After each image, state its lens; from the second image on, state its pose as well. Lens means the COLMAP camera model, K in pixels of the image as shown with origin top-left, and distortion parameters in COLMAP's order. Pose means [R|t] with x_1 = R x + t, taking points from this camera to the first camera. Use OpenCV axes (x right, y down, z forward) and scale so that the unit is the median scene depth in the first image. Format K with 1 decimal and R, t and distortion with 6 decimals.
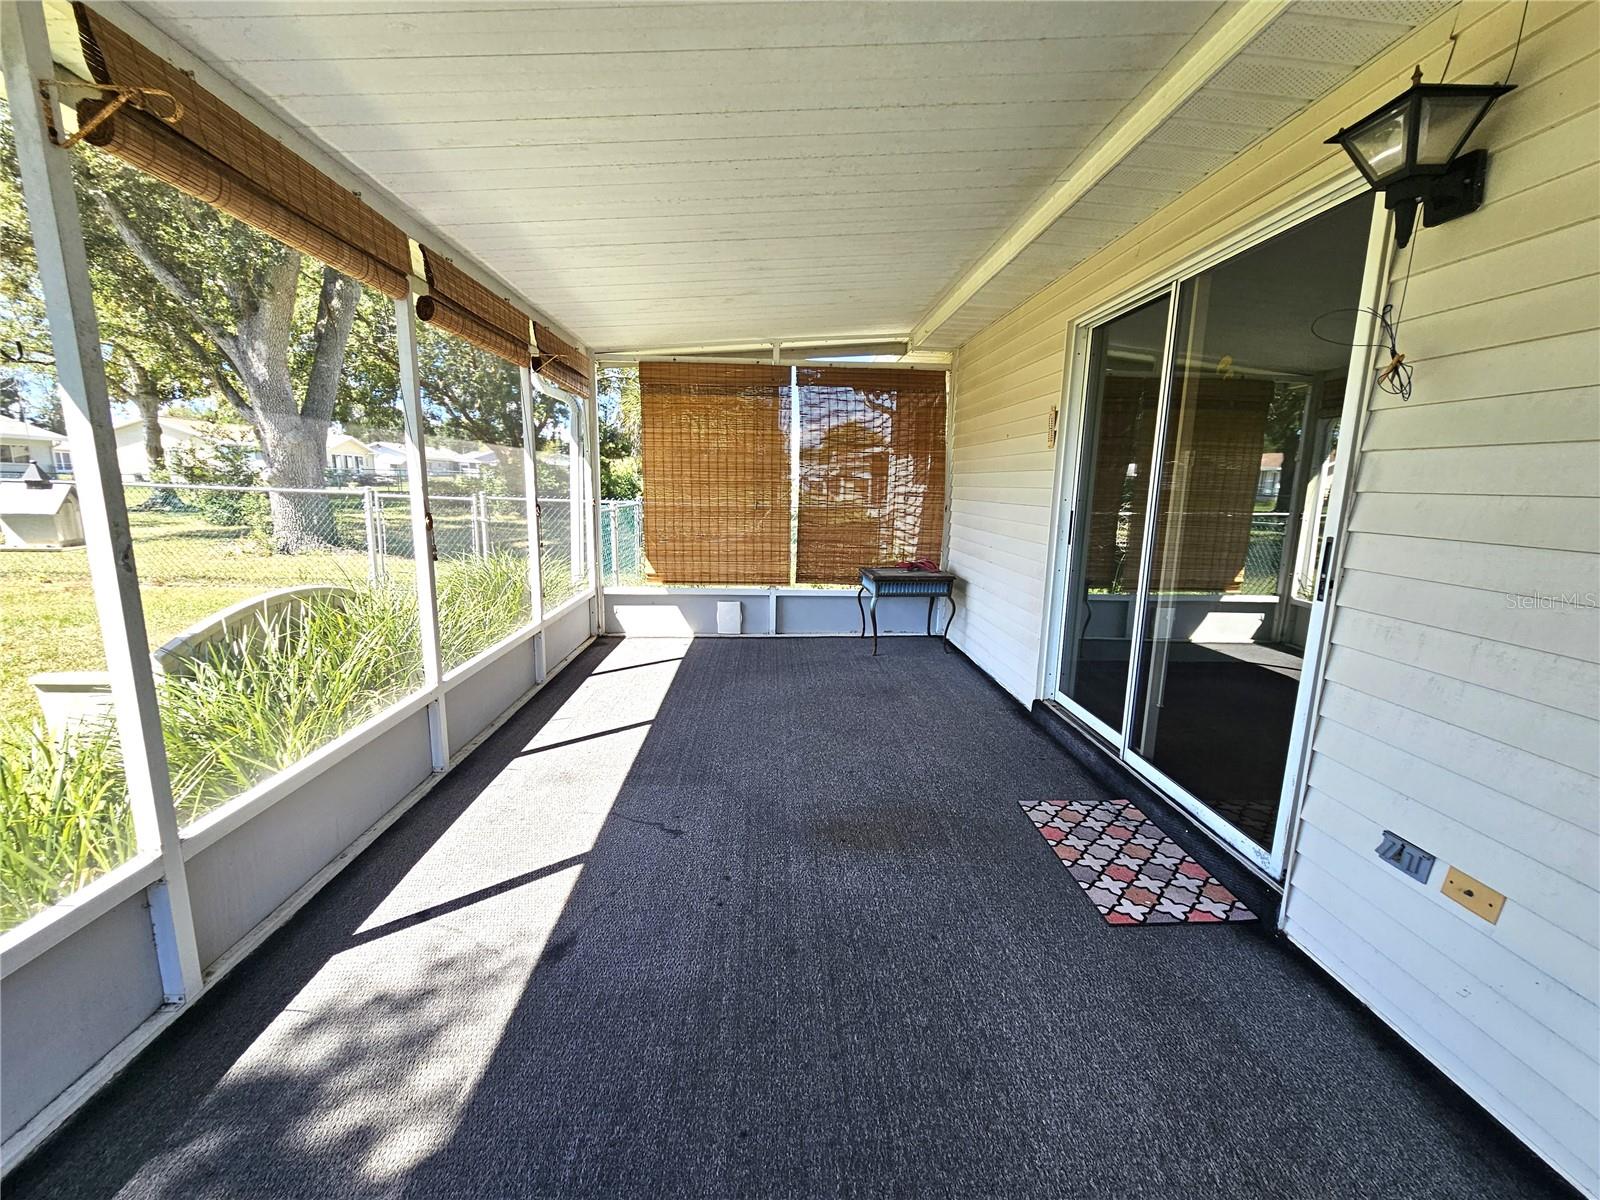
lens RADIAL K [[661.7, 0, 801.4], [0, 661.7, 606.3], [0, 0, 1]] dist [0.001020, 0.000431]
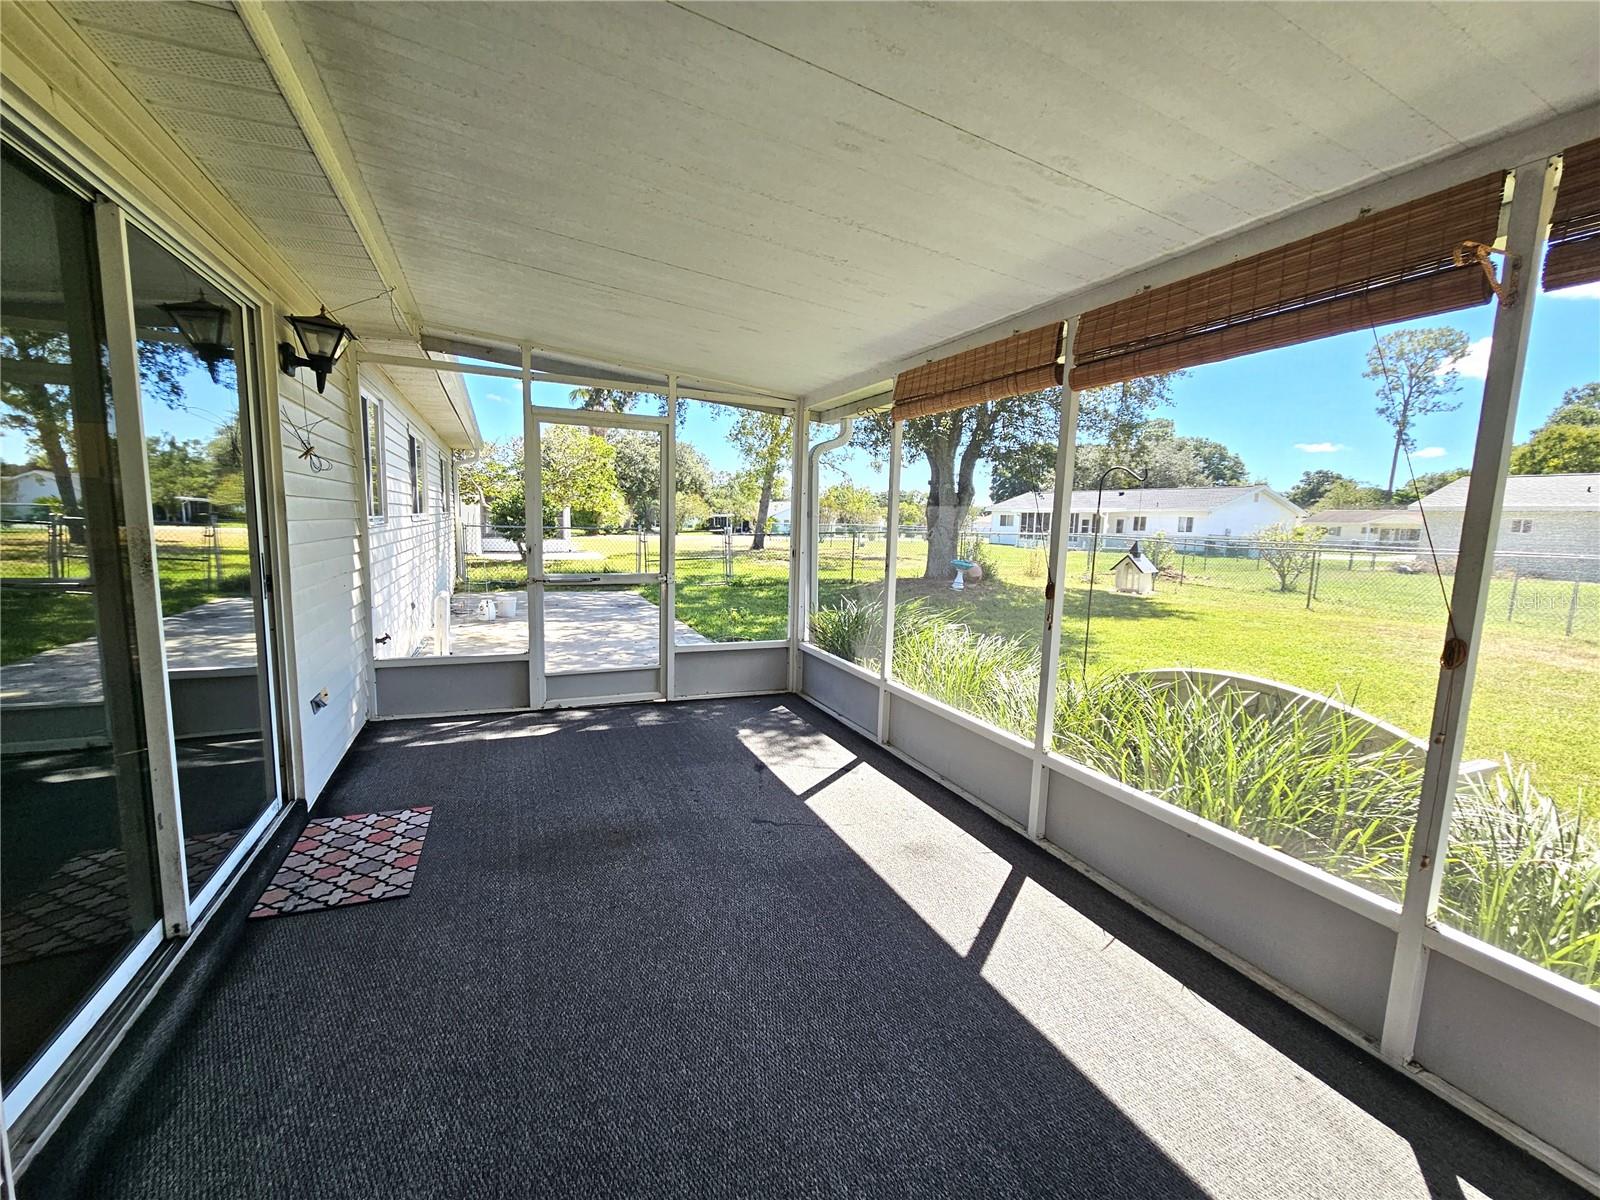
lens RADIAL K [[661.7, 0, 801.4], [0, 661.7, 606.3], [0, 0, 1]] dist [0.001020, 0.000431]
pose [[-0.928807, -0.001219, -0.370561, 0.218355], [-0.113427, 0.952931, 0.281169, -0.447878], [0.352776, 0.303184, -0.885228, 2.286495]]
